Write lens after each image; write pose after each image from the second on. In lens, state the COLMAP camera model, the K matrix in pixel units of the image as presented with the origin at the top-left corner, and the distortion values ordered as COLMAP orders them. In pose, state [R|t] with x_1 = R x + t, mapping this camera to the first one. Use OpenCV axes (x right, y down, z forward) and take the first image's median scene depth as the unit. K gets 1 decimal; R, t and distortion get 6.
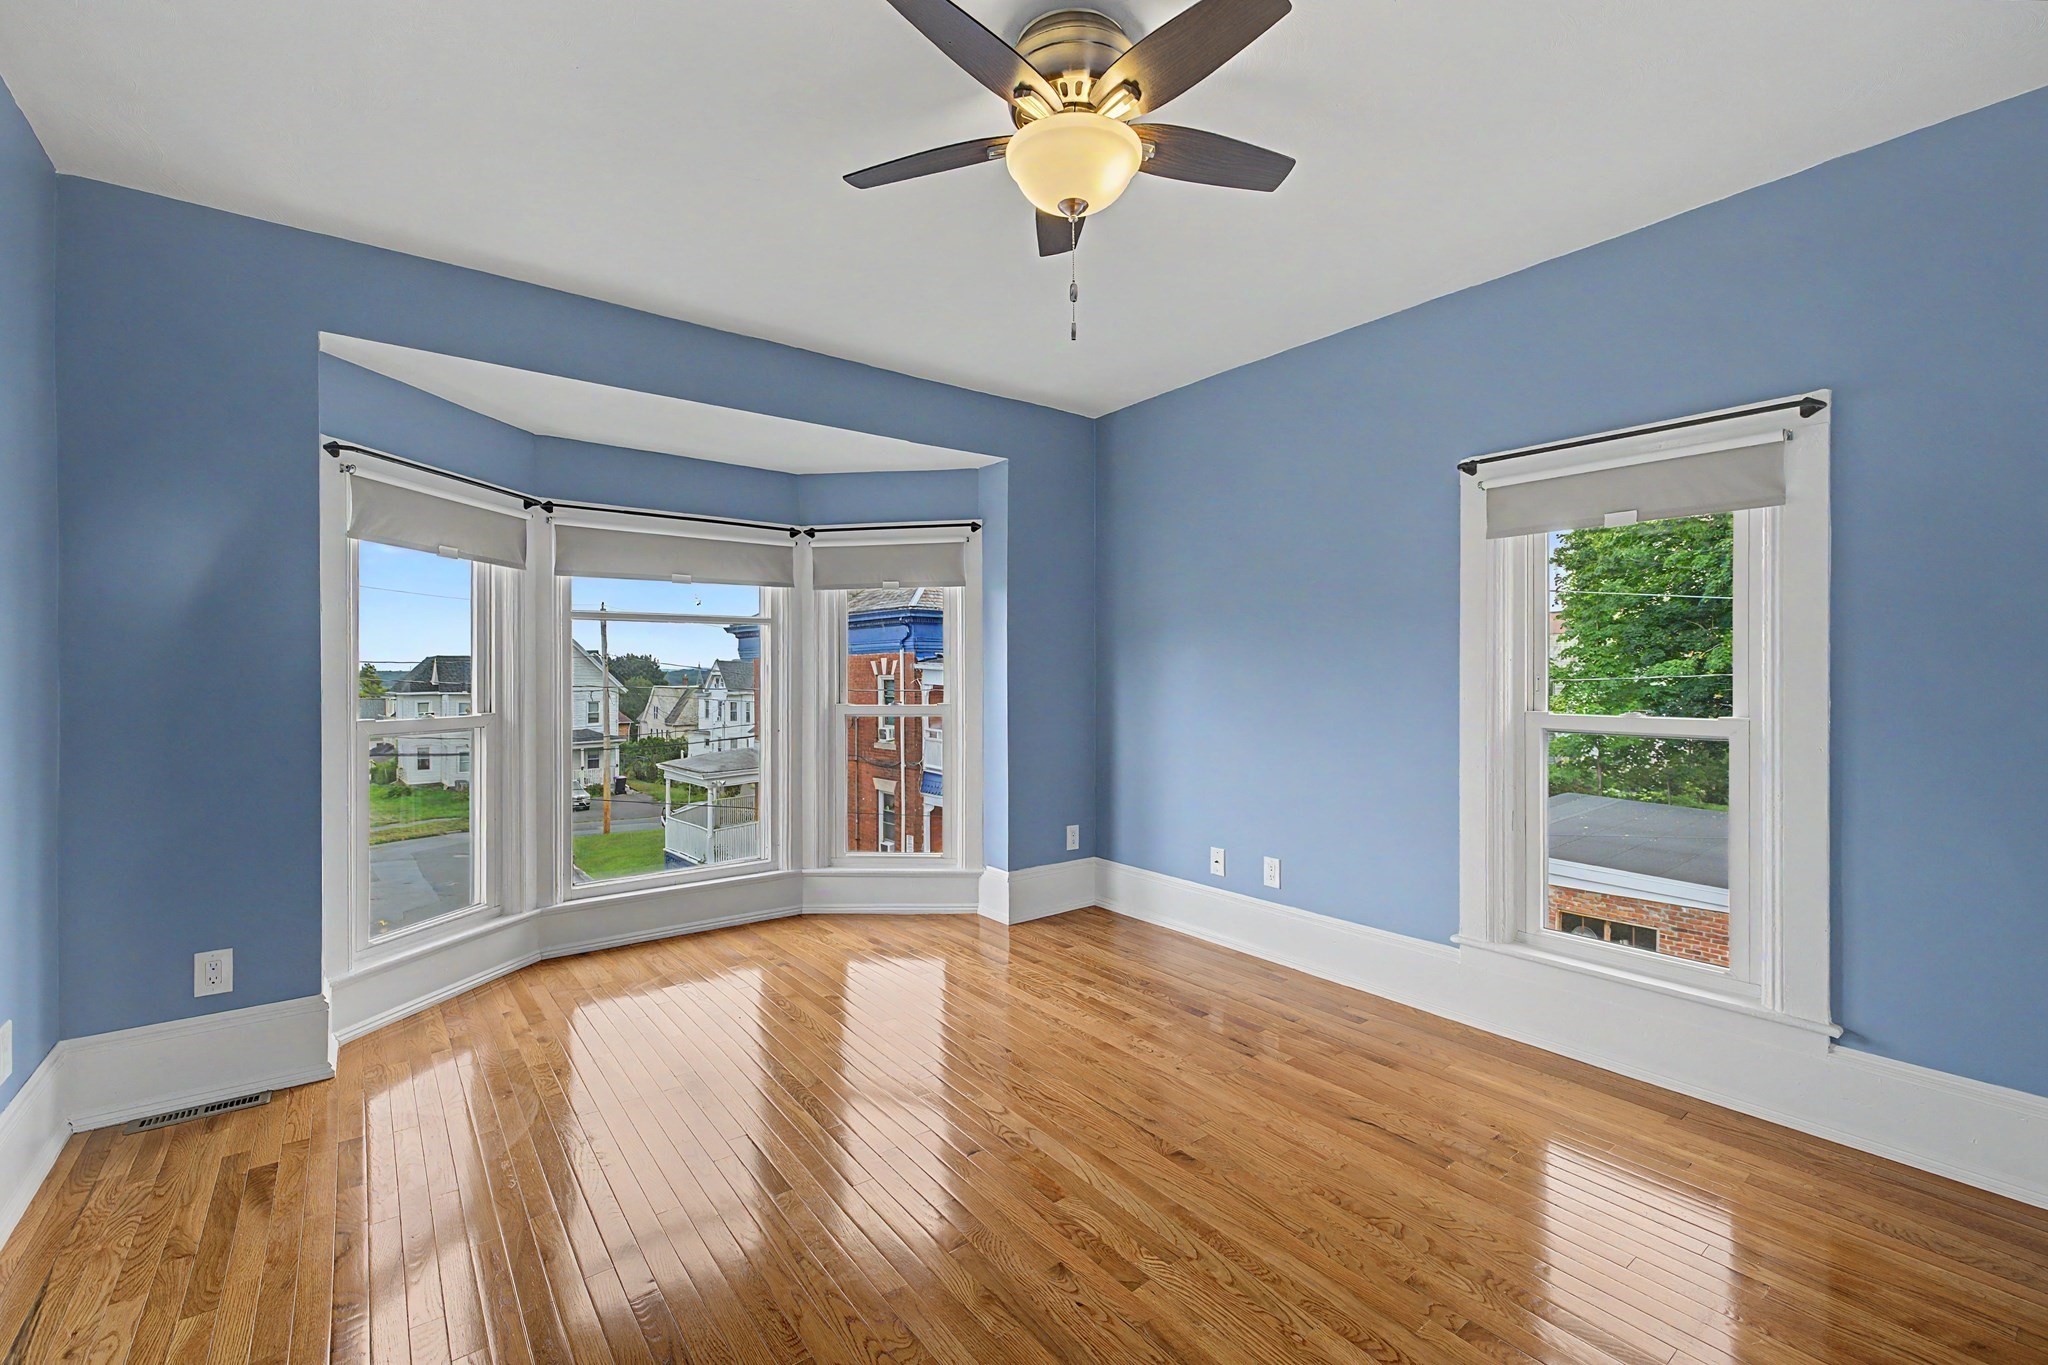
lens RADIAL K [[883.5, 0, 1071.6], [0, 883.5, 681.4], [0, 0, 1]] dist [0.002458, 0.000171]
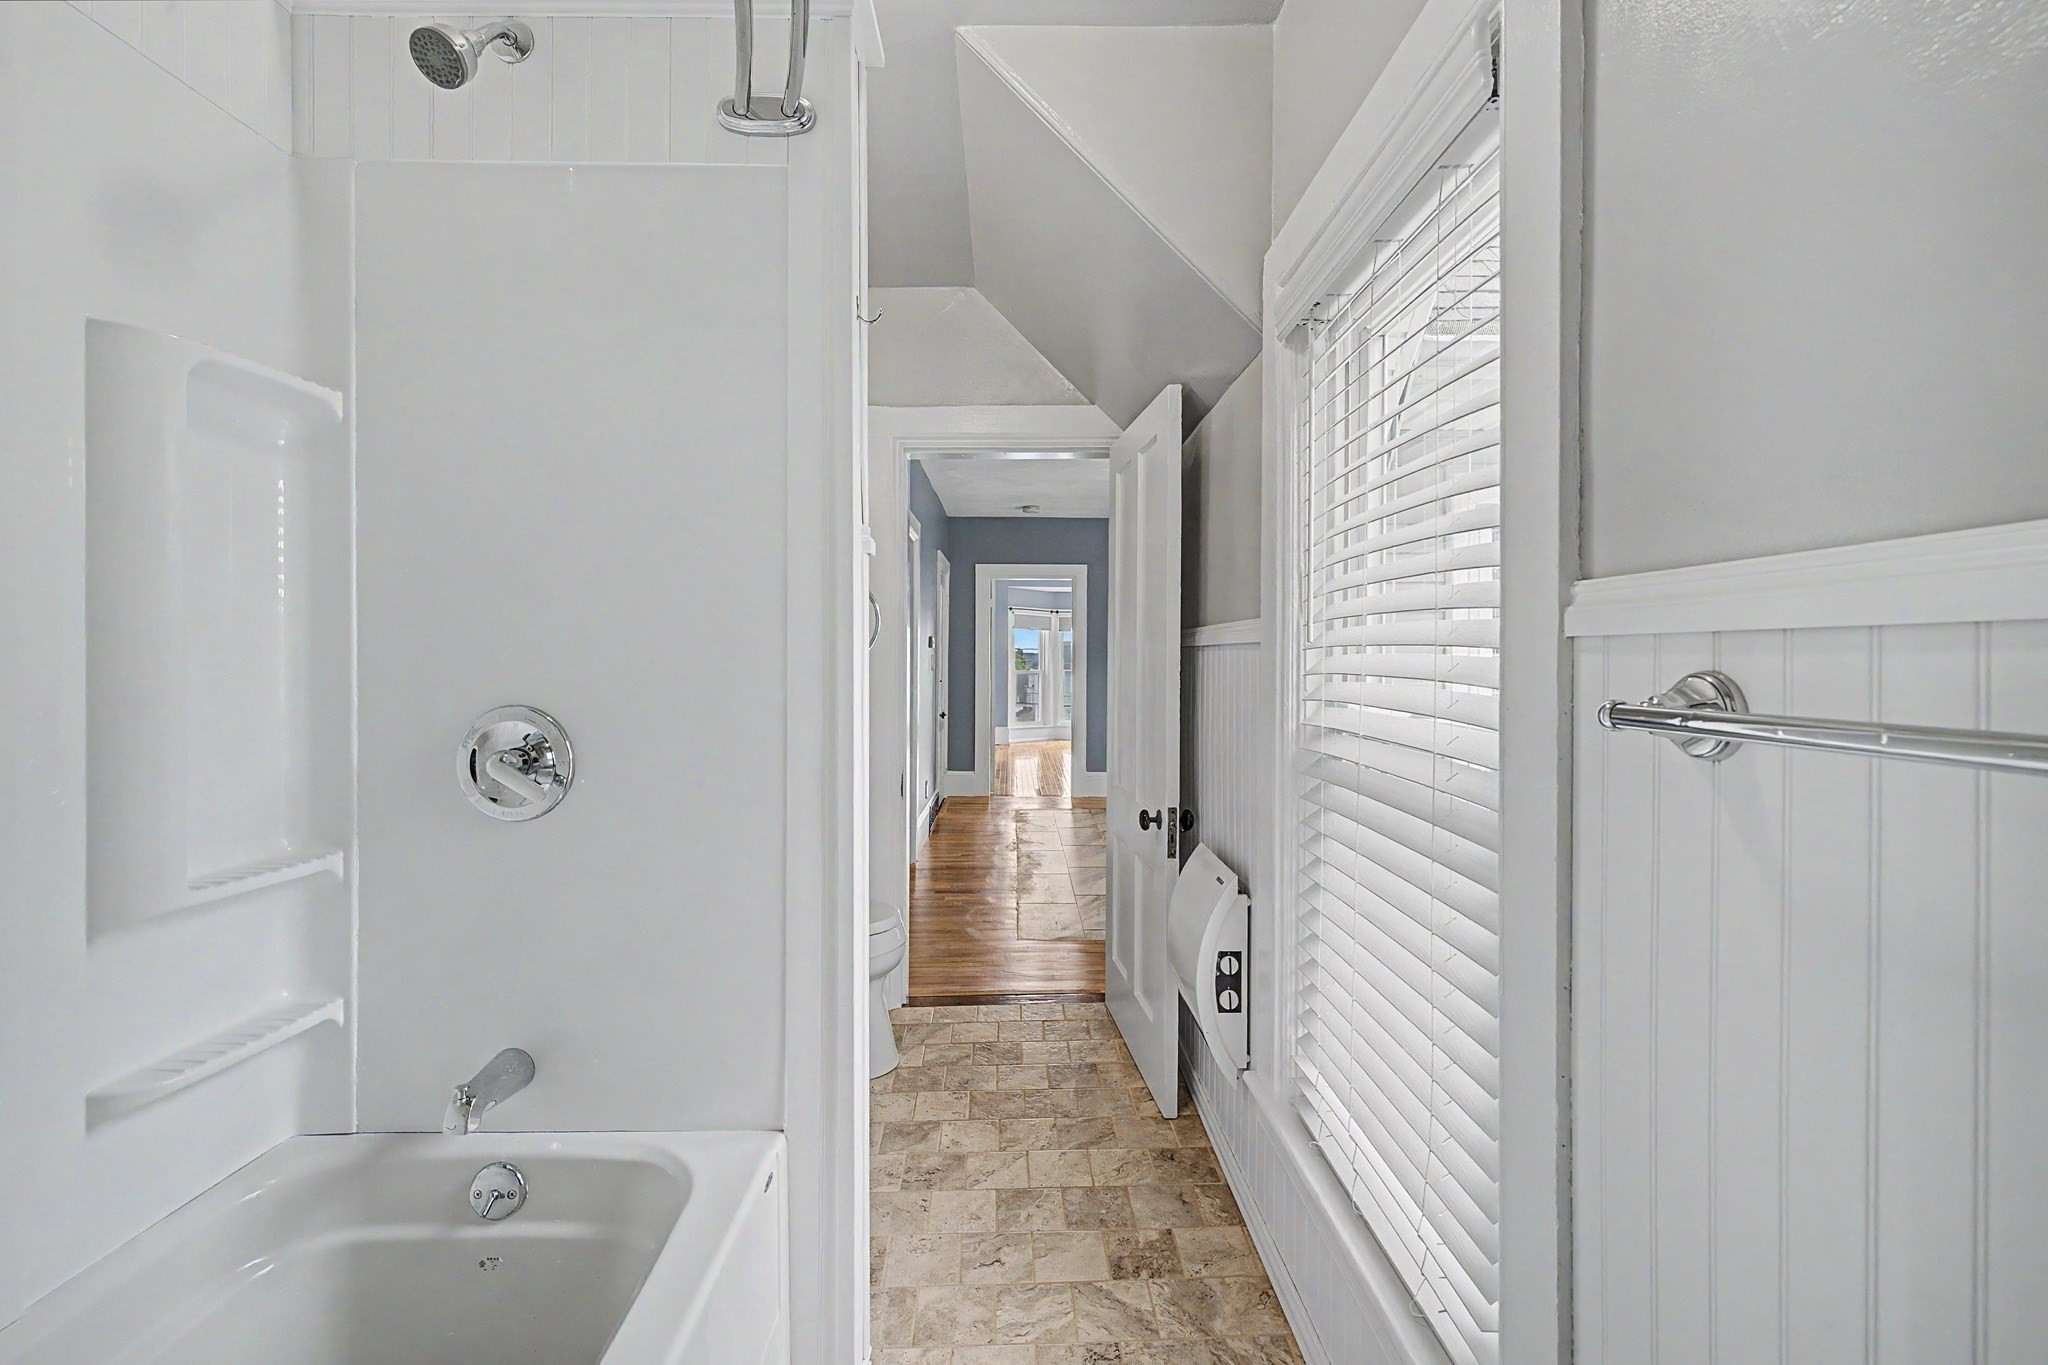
lens RADIAL K [[863.9, 0, 1030.2], [0, 863.9, 670.0], [0, 0, 1]] dist [0.003598, -0.000201]
pose [[0.782077, 0.012346, -0.623060, 1.334719], [-0.006757, 0.999913, 0.011332, -0.003277], [0.623146, -0.004652, 0.782092, -1.597972]]
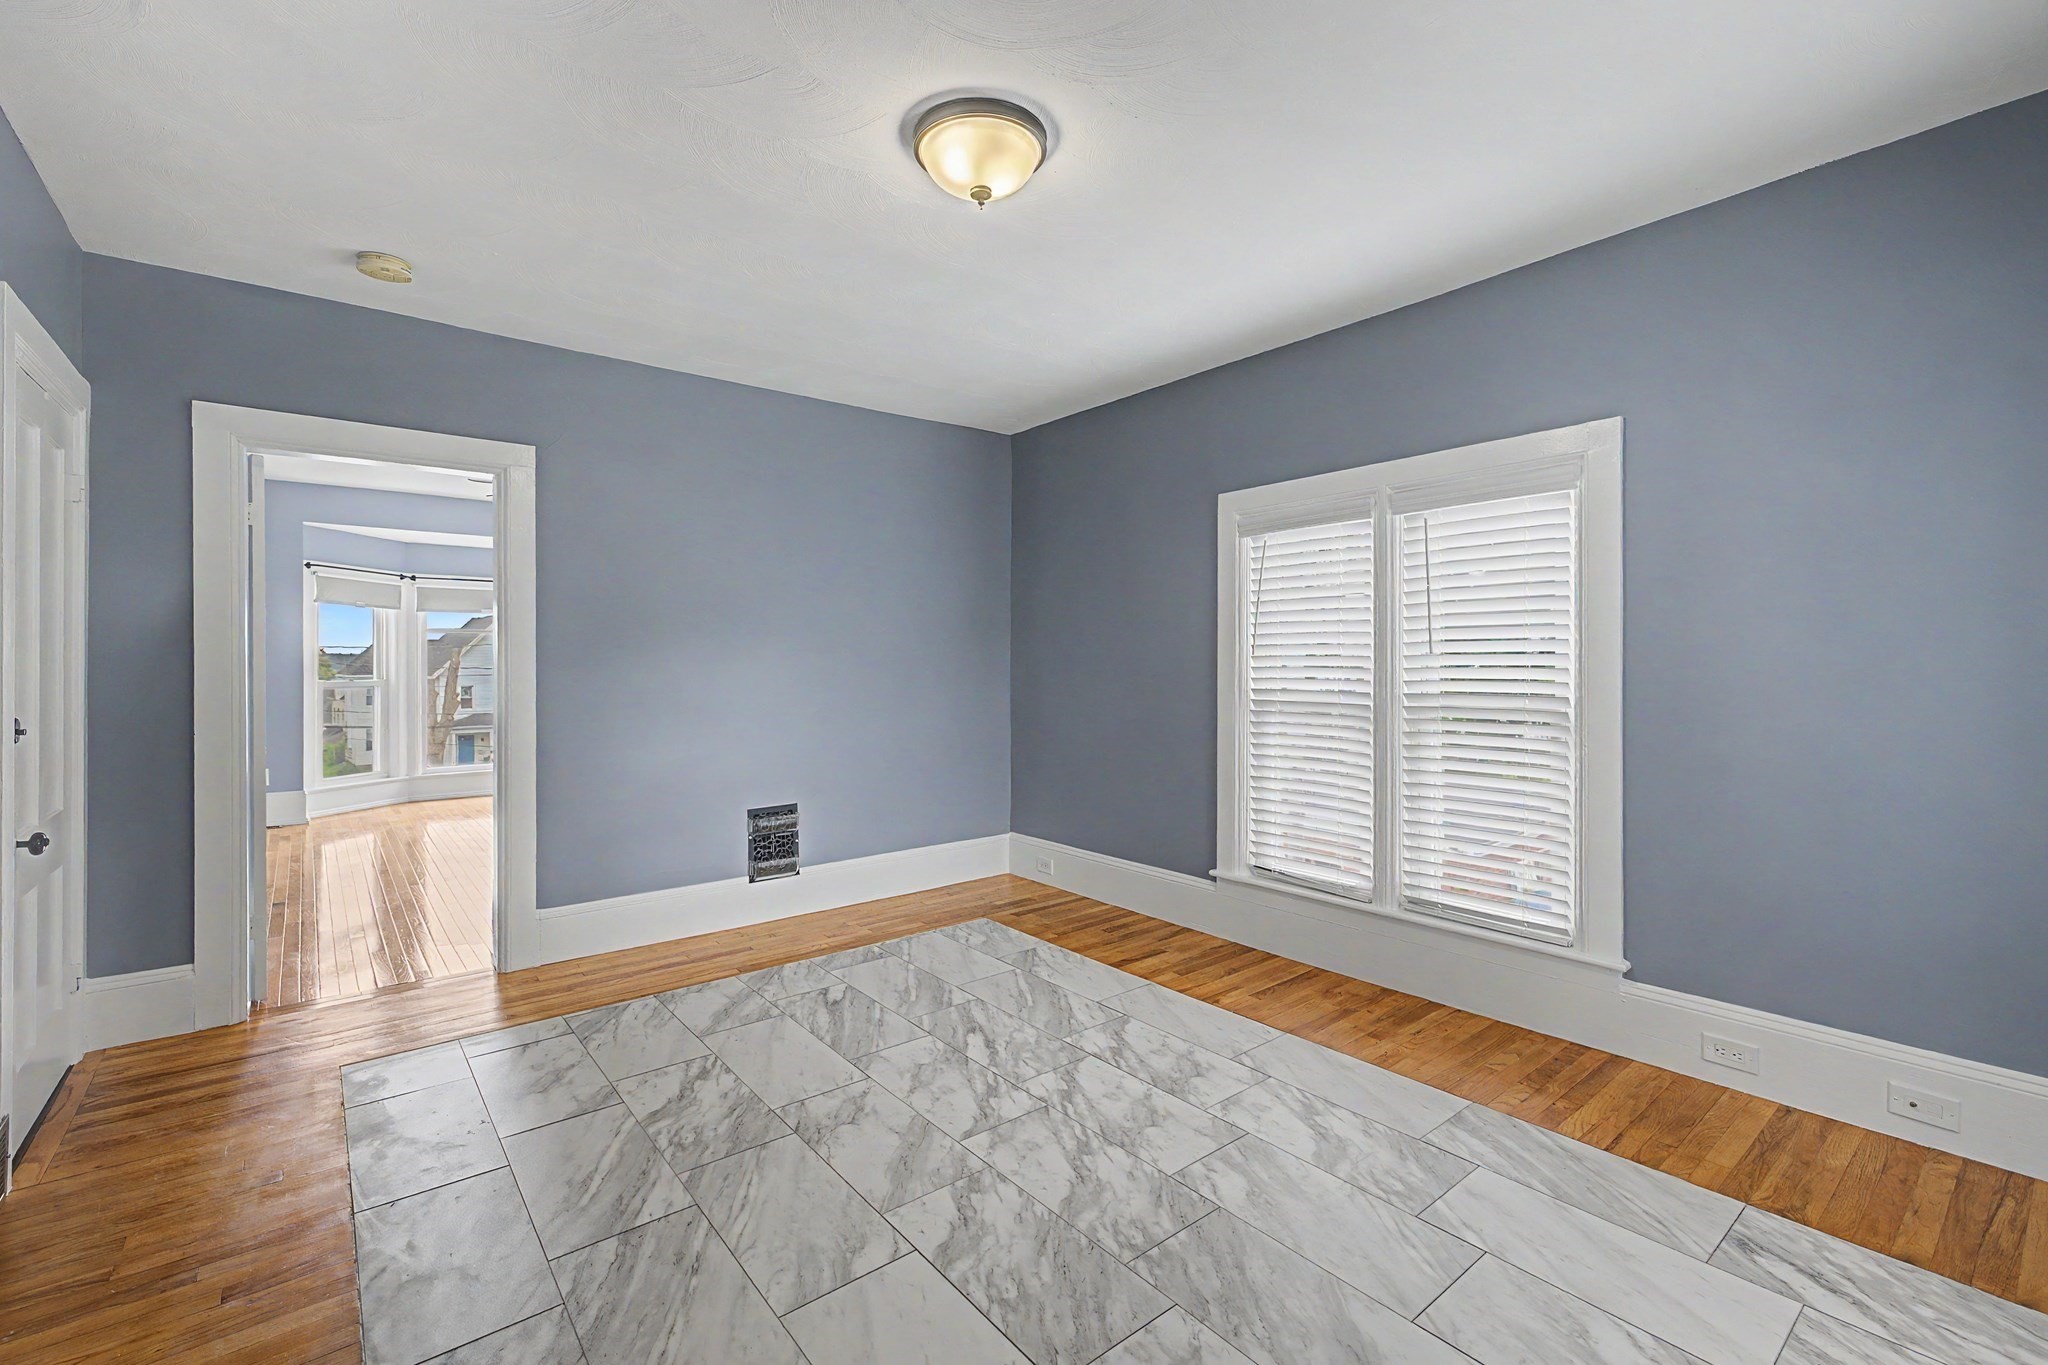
lens RADIAL K [[878.2, 0, 1028.4], [0, 878.2, 664.3], [0, 0, 1]] dist [0.002259, -0.000185]
pose [[0.999975, -0.001456, -0.006900, 0.747466], [0.001449, 0.999999, -0.000917, 0.003843], [0.006901, 0.000907, 0.999976, -0.902945]]
